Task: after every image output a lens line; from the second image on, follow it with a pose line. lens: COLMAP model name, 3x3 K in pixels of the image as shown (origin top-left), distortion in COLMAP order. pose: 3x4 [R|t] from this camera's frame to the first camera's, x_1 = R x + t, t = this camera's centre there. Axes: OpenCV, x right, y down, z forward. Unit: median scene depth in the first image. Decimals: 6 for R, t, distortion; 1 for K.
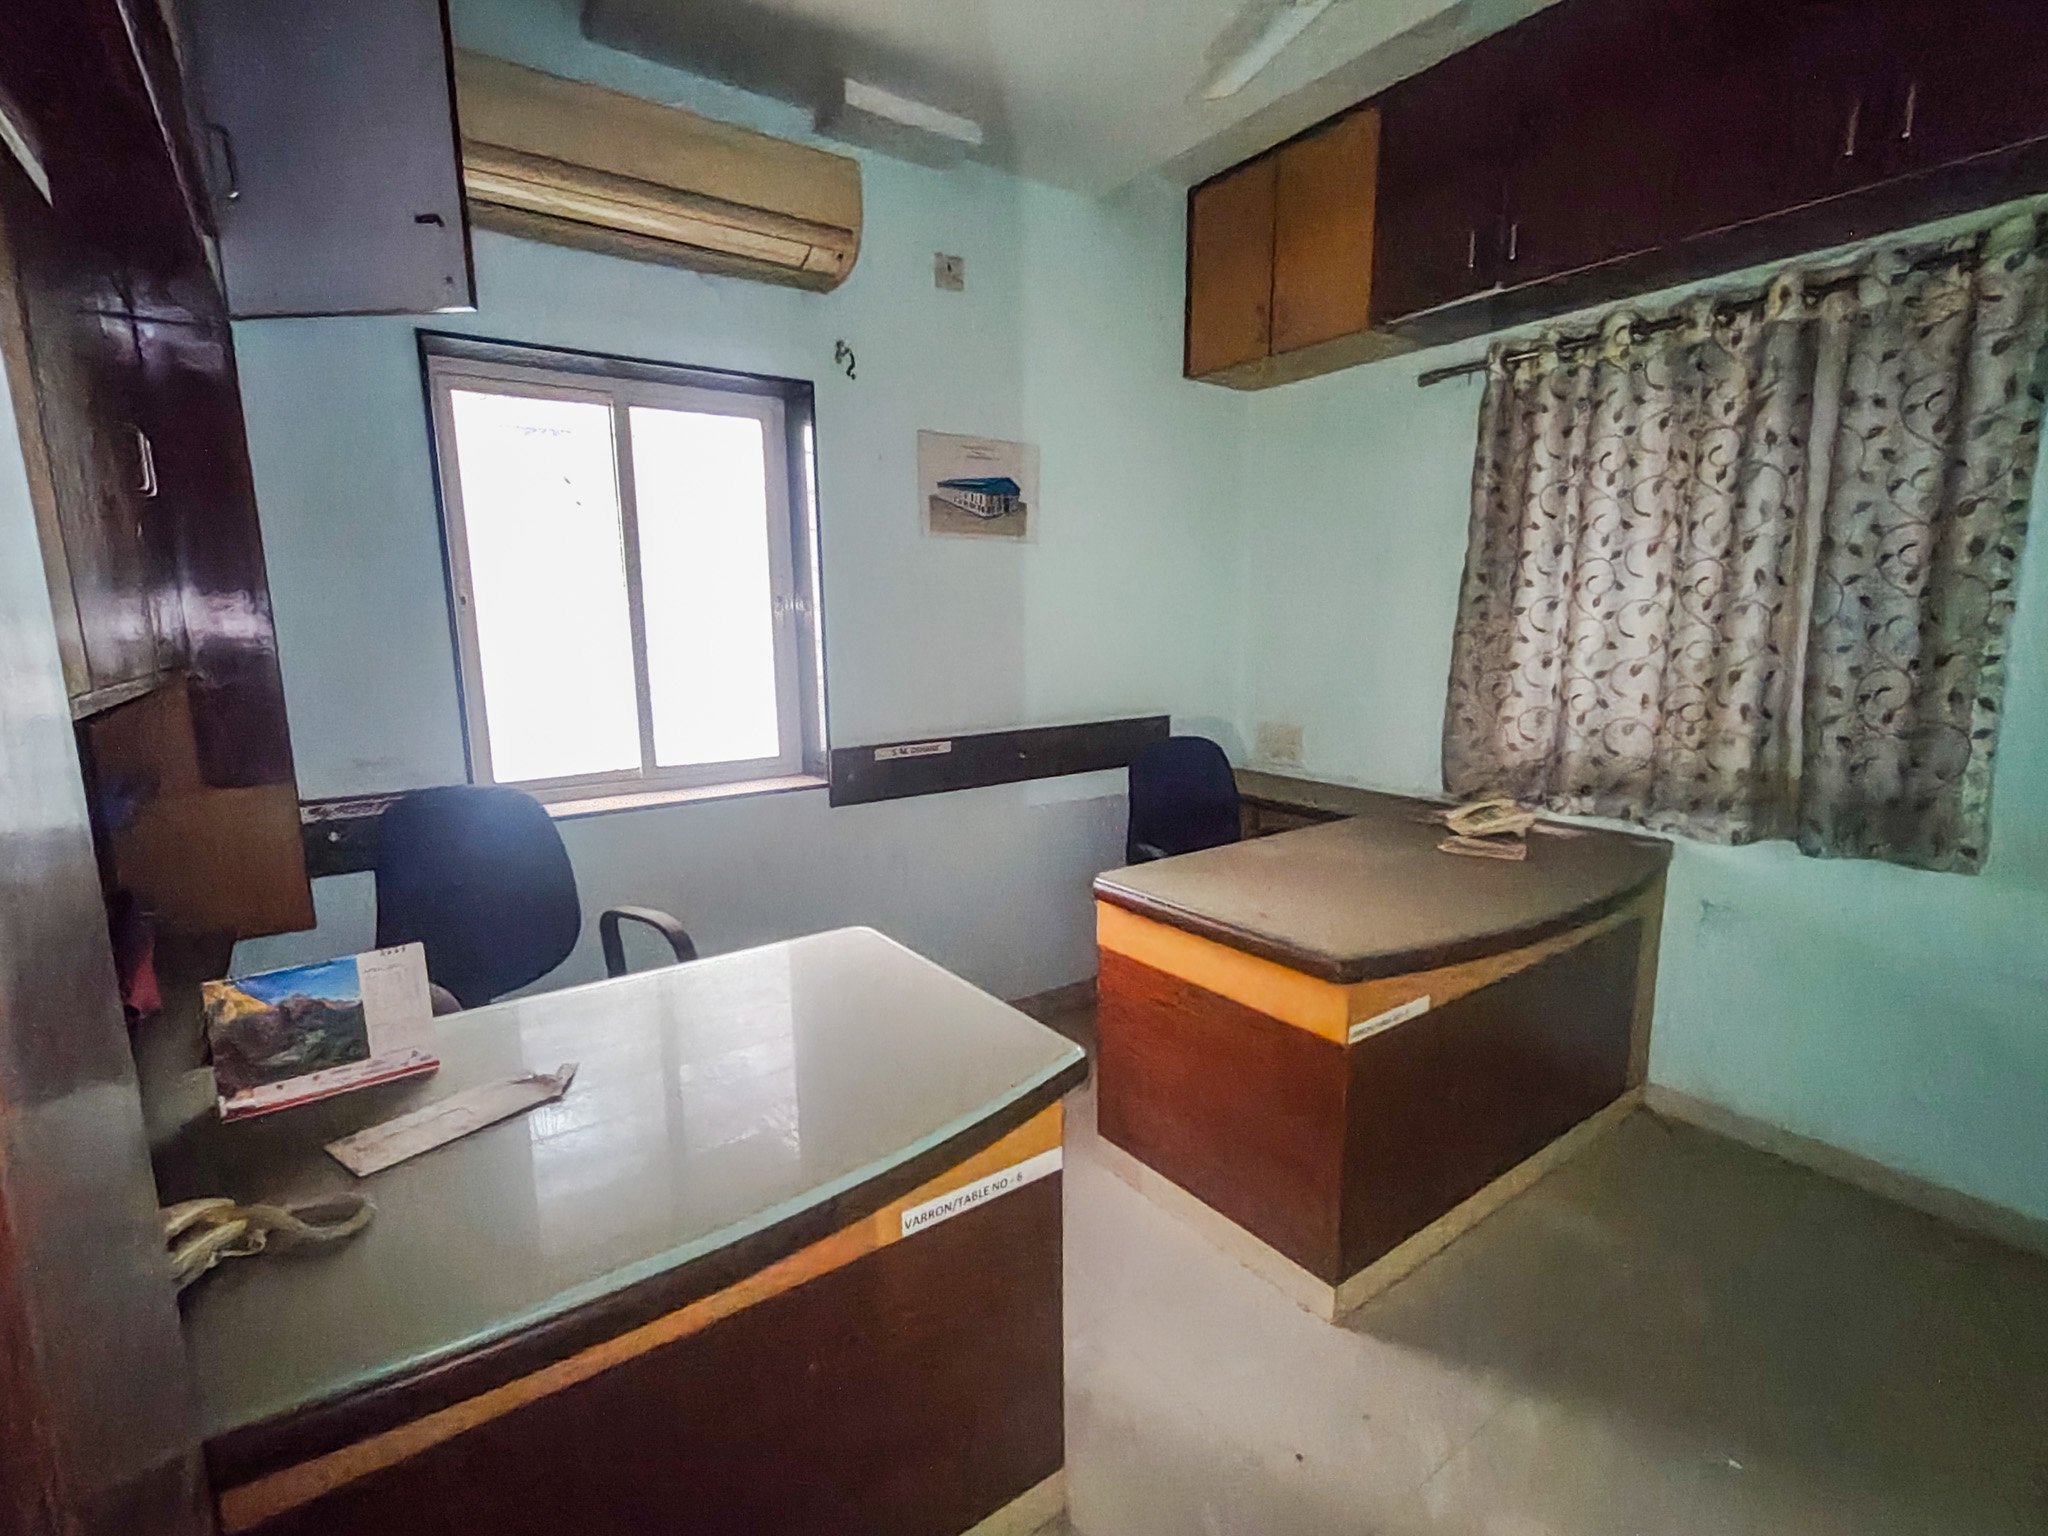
lens RADIAL K [[962.5, 0, 1019.7], [0, 962.5, 770.4], [0, 0, 1]] dist [0.005324, 0.000556]
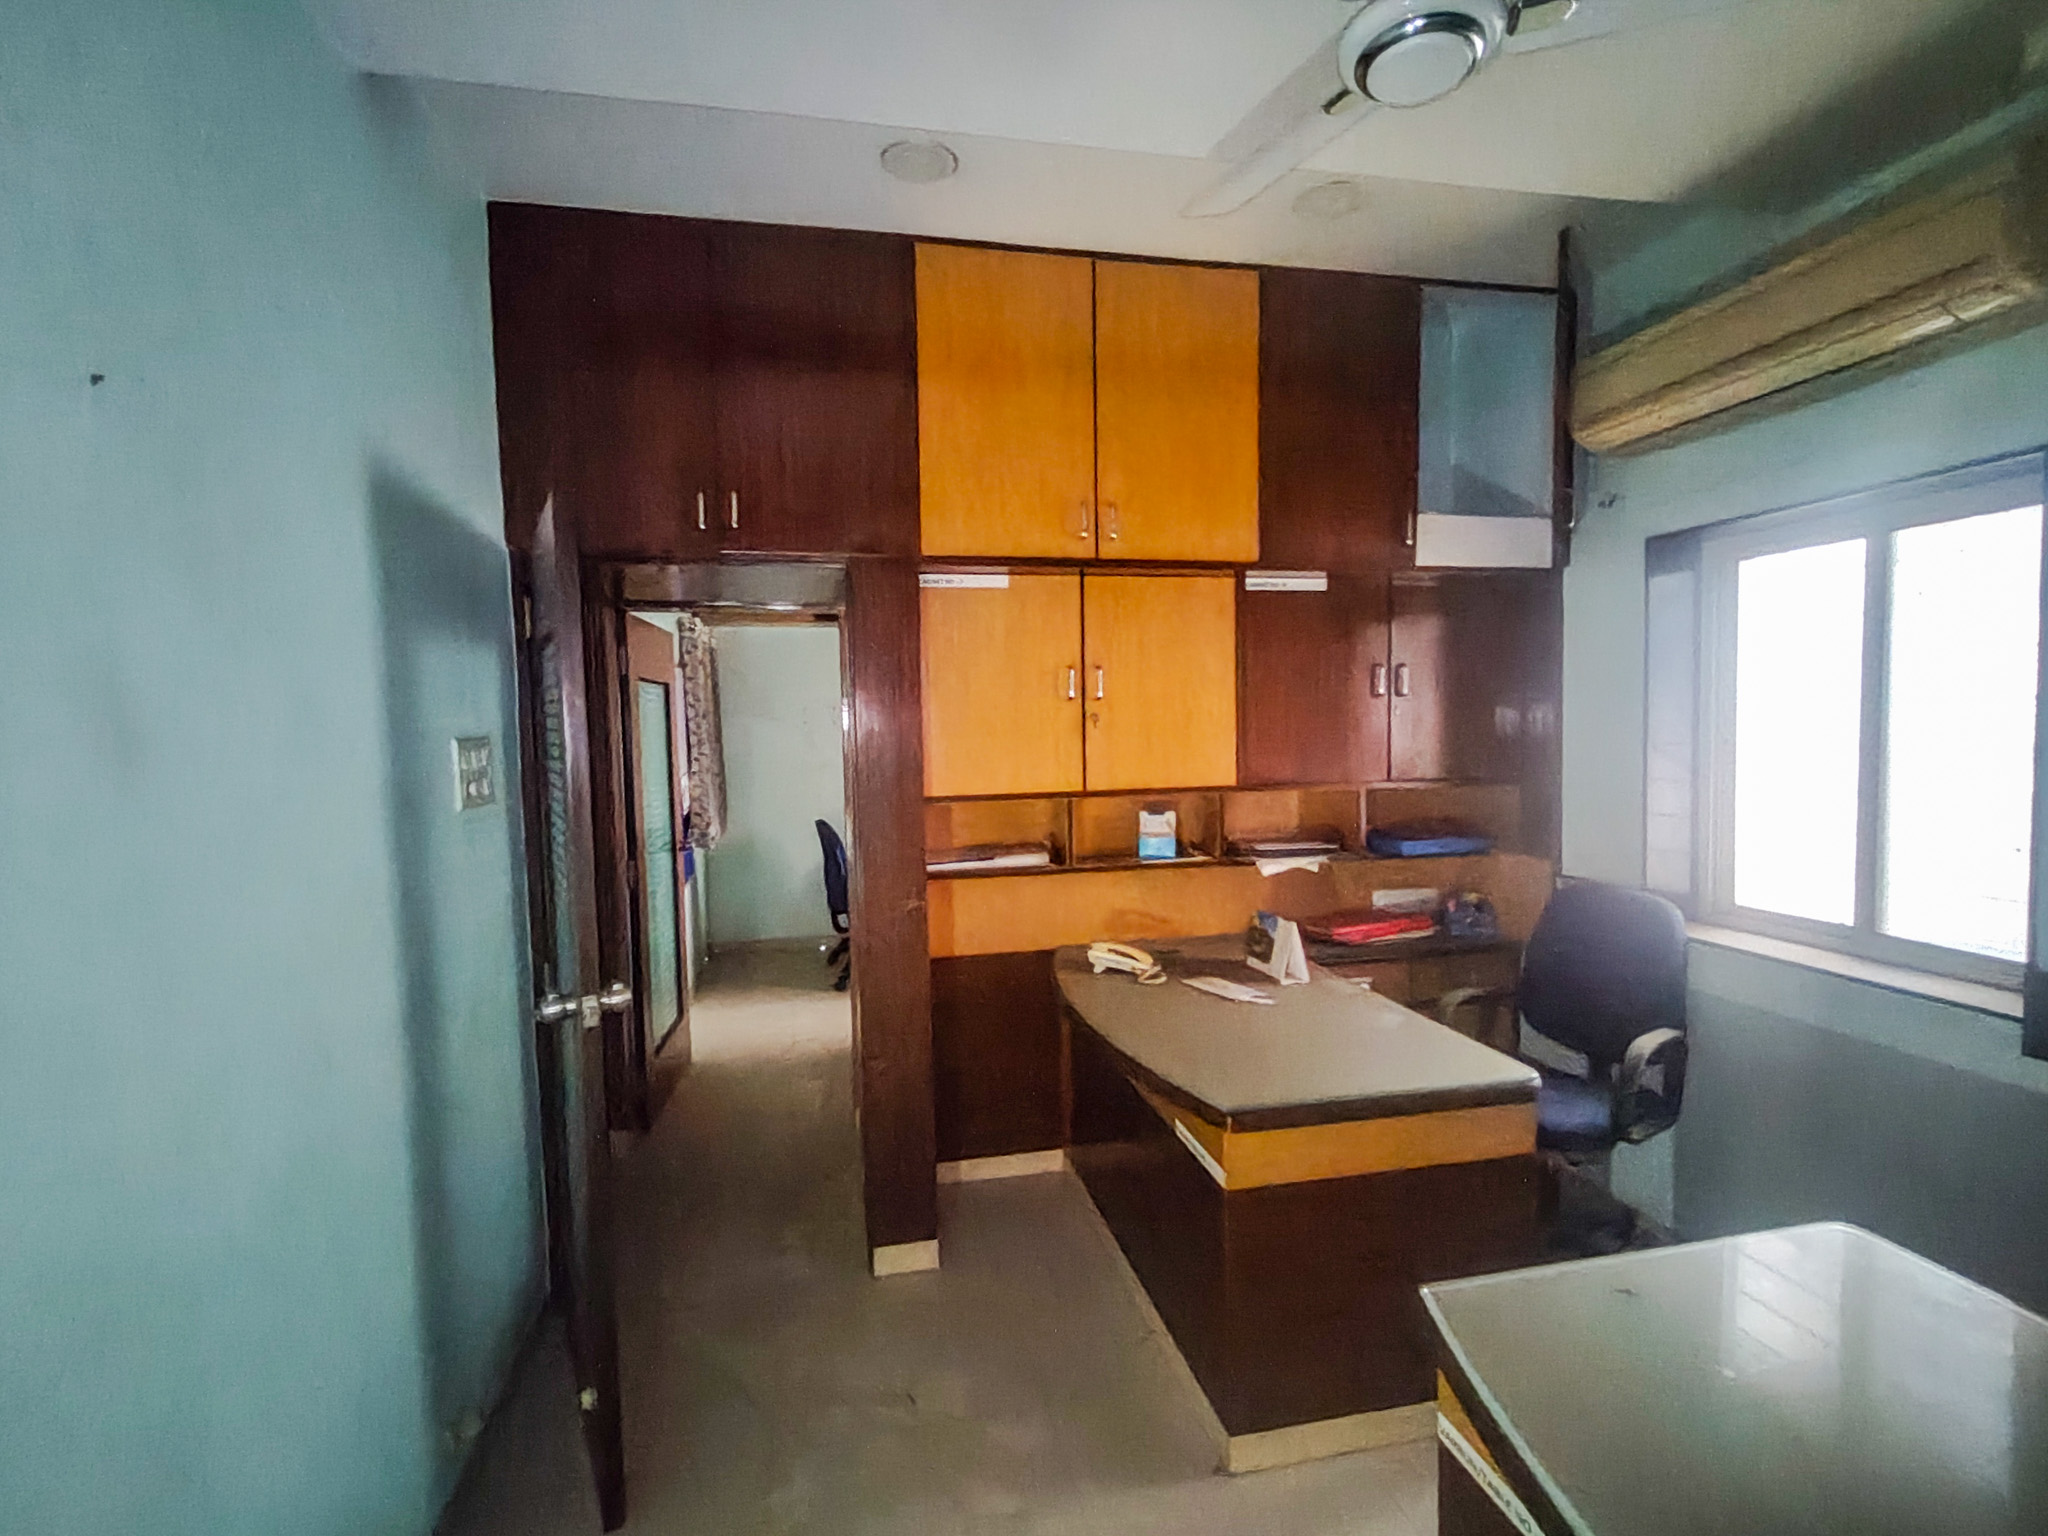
lens RADIAL K [[962.5, 0, 1014.7], [0, 962.5, 778.0], [0, 0, 1]] dist [0.005324, 0.000556]
pose [[-0.395344, 0.078426, -0.915179, 0.734316], [-0.126220, 0.982258, 0.138700, -0.166846], [0.909820, 0.170348, -0.378431, 0.608959]]
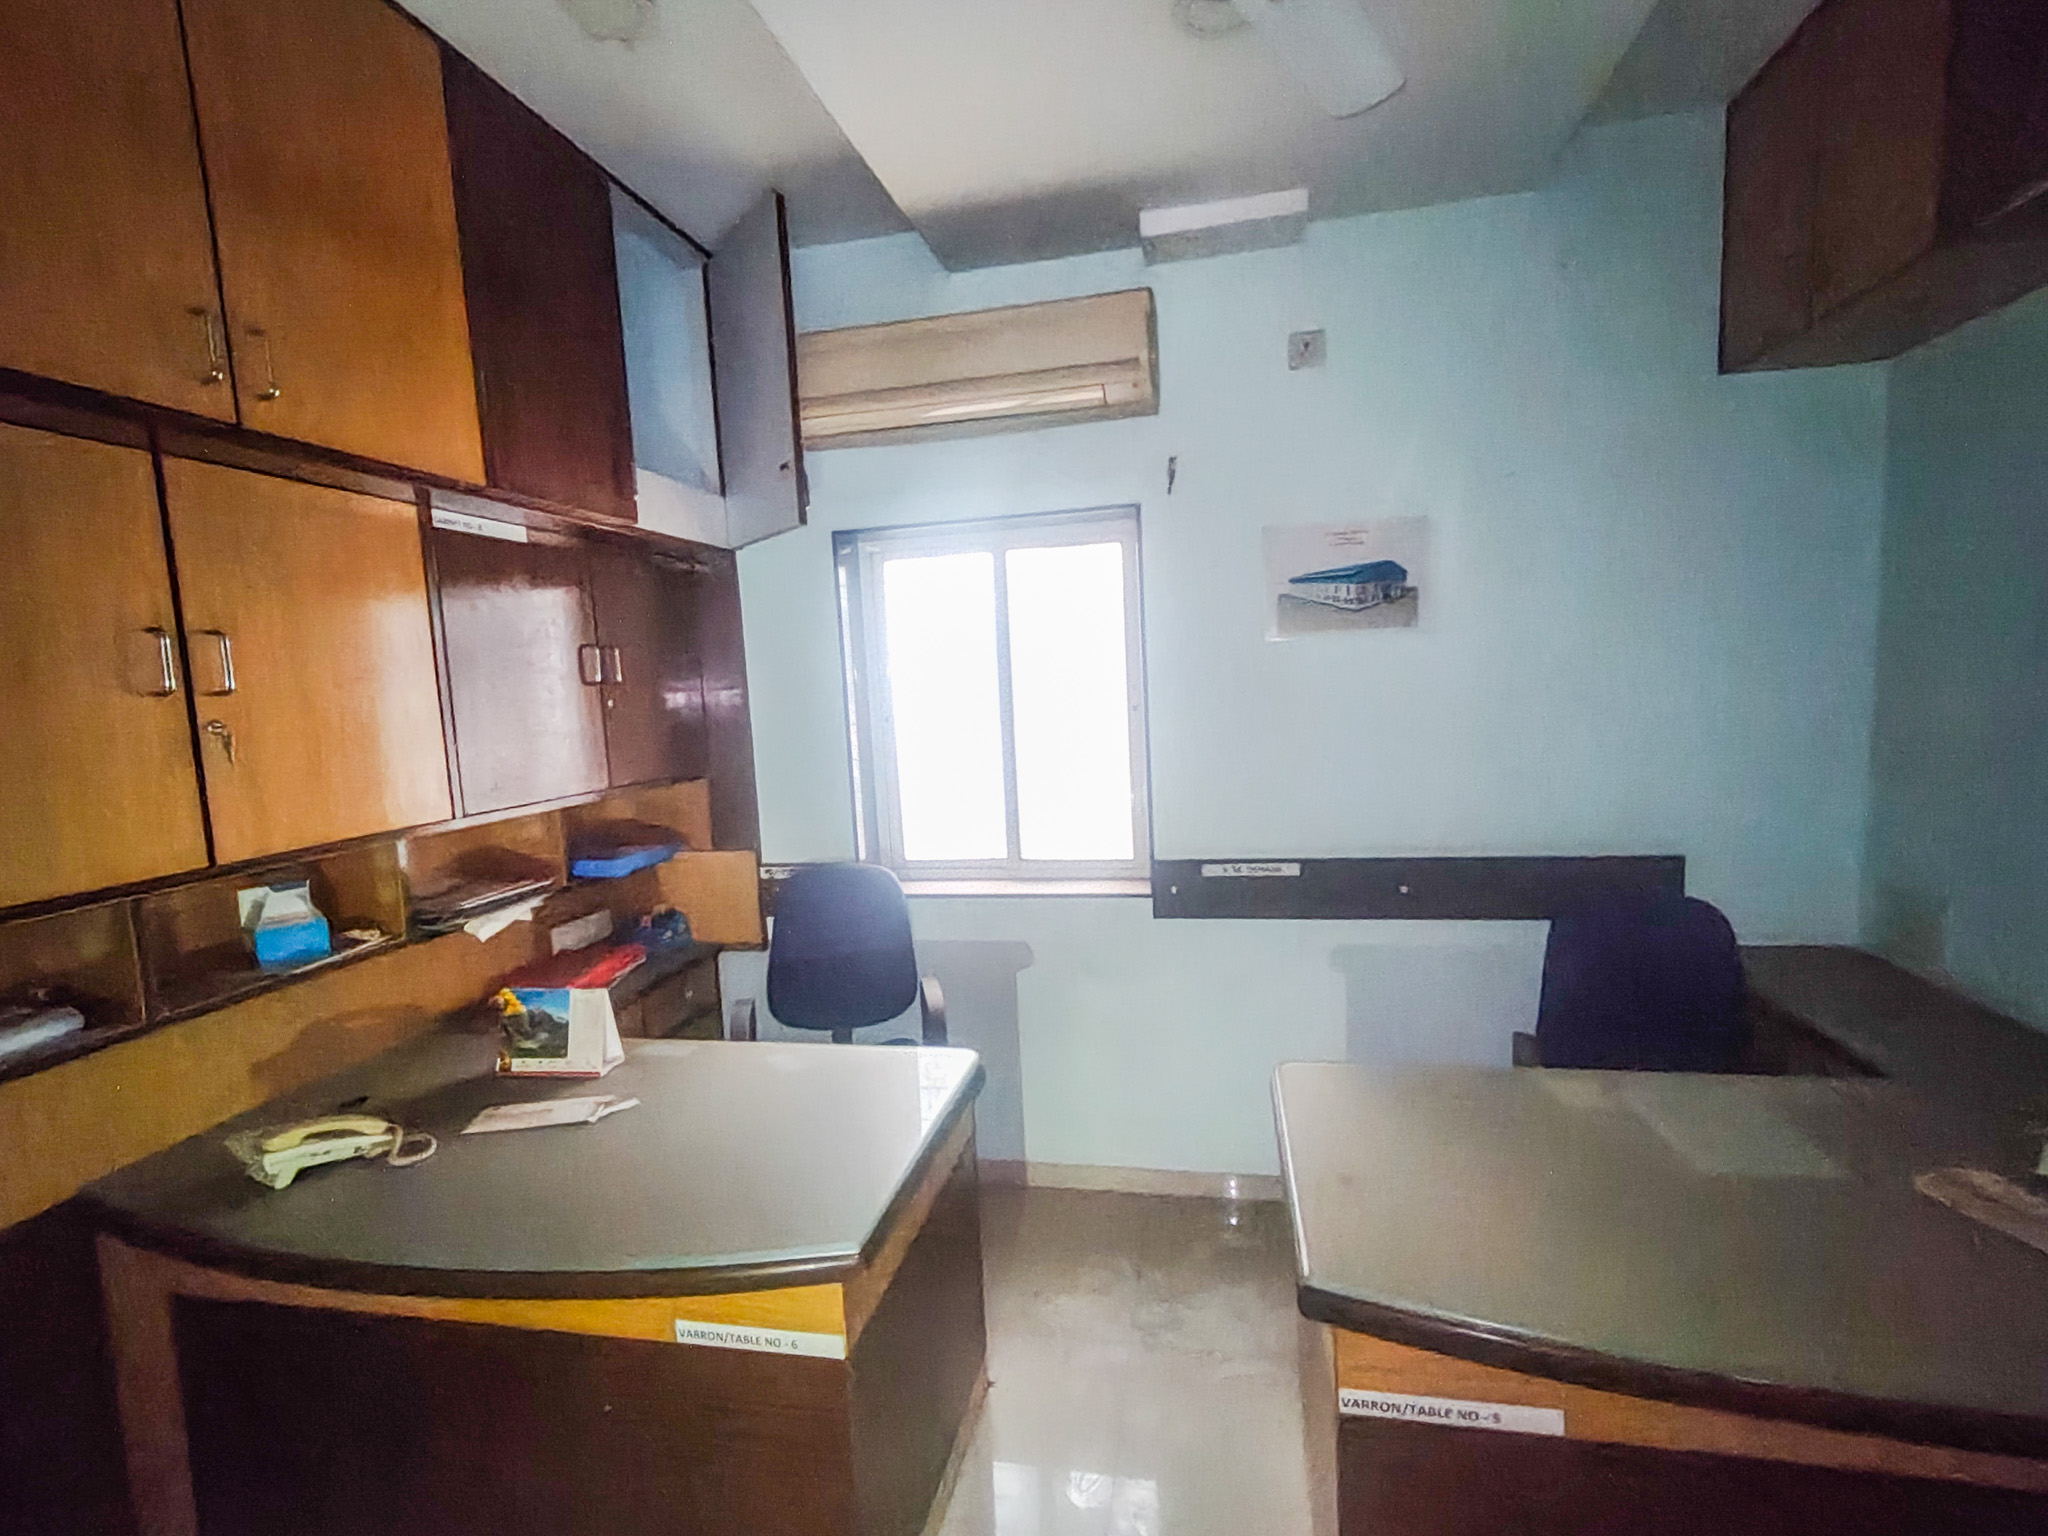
lens RADIAL K [[962.5, 0, 1019.0], [0, 962.5, 769.1], [0, 0, 1]] dist [0.005324, 0.000556]
pose [[0.677830, 0.050197, -0.733503, 0.455936], [-0.079191, 0.996847, -0.004961, -0.104627], [0.730942, 0.061449, 0.679668, 0.226109]]
